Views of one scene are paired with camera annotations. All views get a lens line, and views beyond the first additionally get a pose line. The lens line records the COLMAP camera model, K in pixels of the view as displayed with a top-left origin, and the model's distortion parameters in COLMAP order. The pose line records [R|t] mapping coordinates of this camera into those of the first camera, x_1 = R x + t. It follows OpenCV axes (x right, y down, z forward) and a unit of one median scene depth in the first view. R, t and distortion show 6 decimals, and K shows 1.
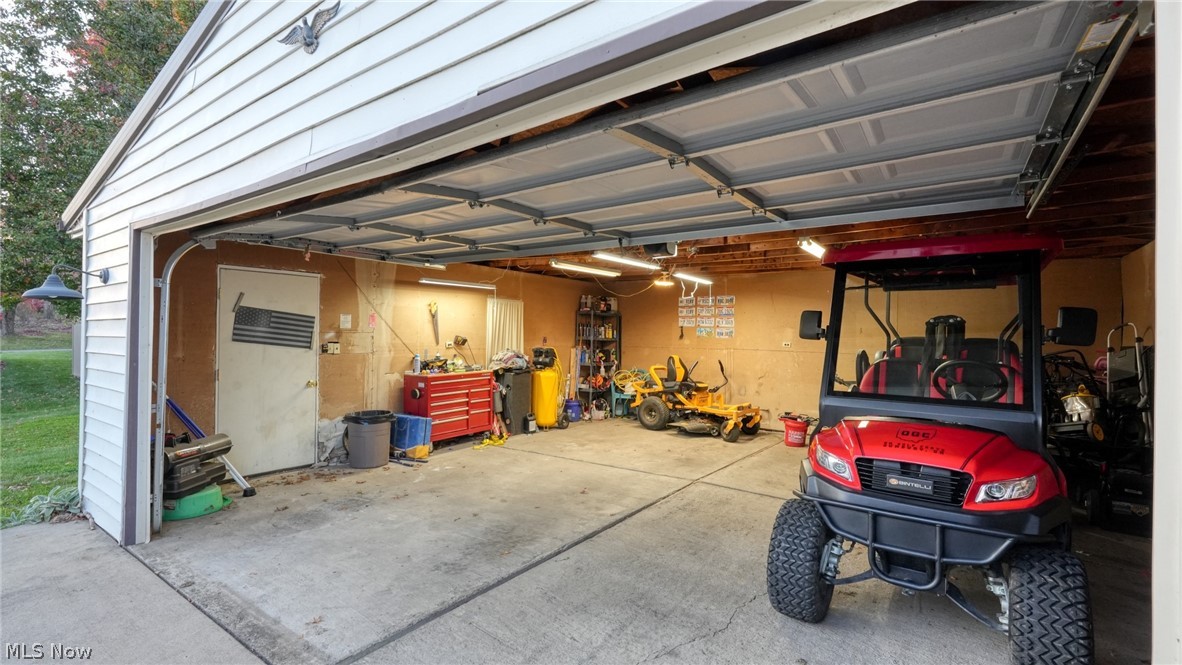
lens RADIAL K [[516.1, 0, 585.1], [0, 516.1, 328.5], [0, 0, 1]] dist [-0.015115, 0.006043]
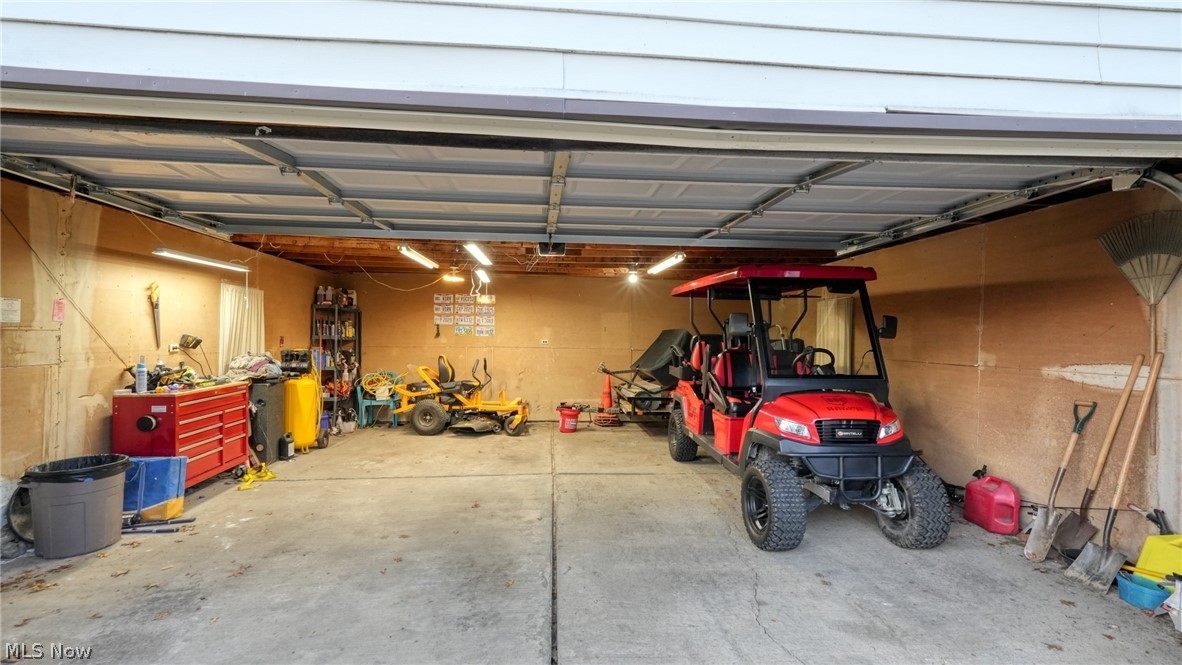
lens RADIAL K [[516.1, 0, 585.9], [0, 516.1, 334.4], [0, 0, 1]] dist [-0.015115, 0.006043]
pose [[0.755654, -0.003532, 0.654961, -0.326889], [-0.005848, 0.999909, 0.012140, 0.001880], [-0.654944, -0.013004, 0.755565, 0.138155]]
